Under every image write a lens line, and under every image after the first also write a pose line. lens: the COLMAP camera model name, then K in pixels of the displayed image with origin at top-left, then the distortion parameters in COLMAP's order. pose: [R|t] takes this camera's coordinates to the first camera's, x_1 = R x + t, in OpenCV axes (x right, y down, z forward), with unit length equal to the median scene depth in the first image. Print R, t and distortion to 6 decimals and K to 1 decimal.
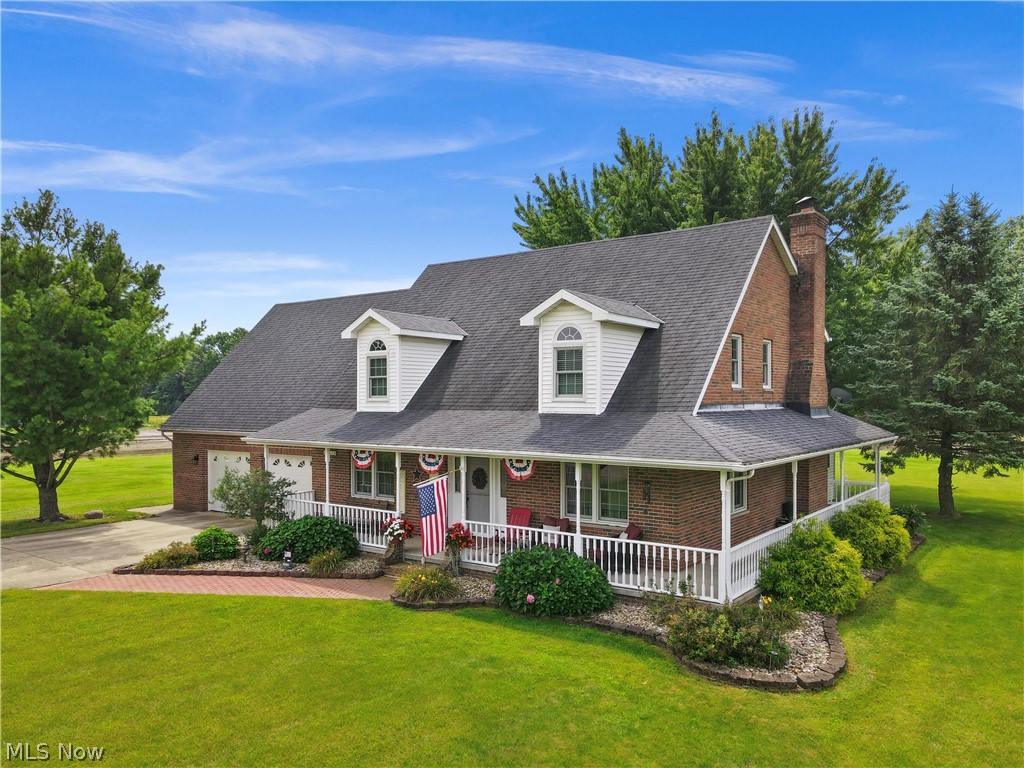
lens RADIAL K [[860.3, 0, 432.7], [0, 860.3, 416.3], [0, 0, 1]] dist [0.017513, 0.011710]
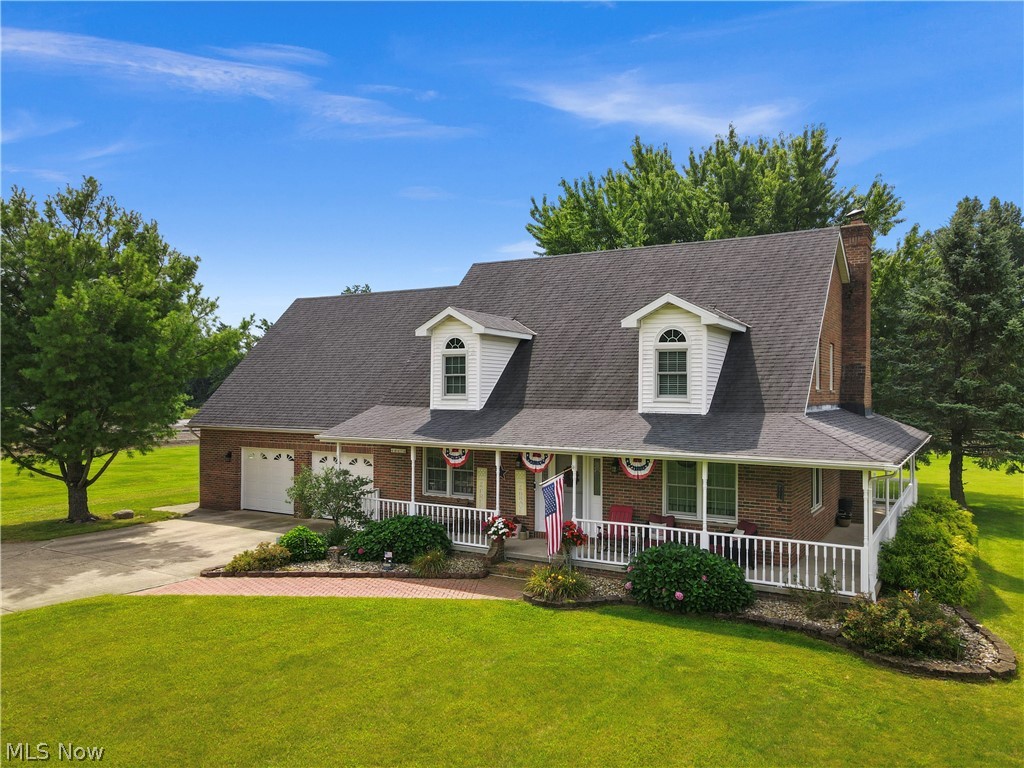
lens RADIAL K [[860.3, 0, 455.1], [0, 860.3, 384.0], [0, 0, 1]] dist [0.017513, 0.011710]
pose [[0.993476, 0.009153, 0.113672, -0.180825], [-0.005680, 0.999508, -0.030841, -0.004339], [-0.113898, 0.029995, 0.993040, 0.005245]]
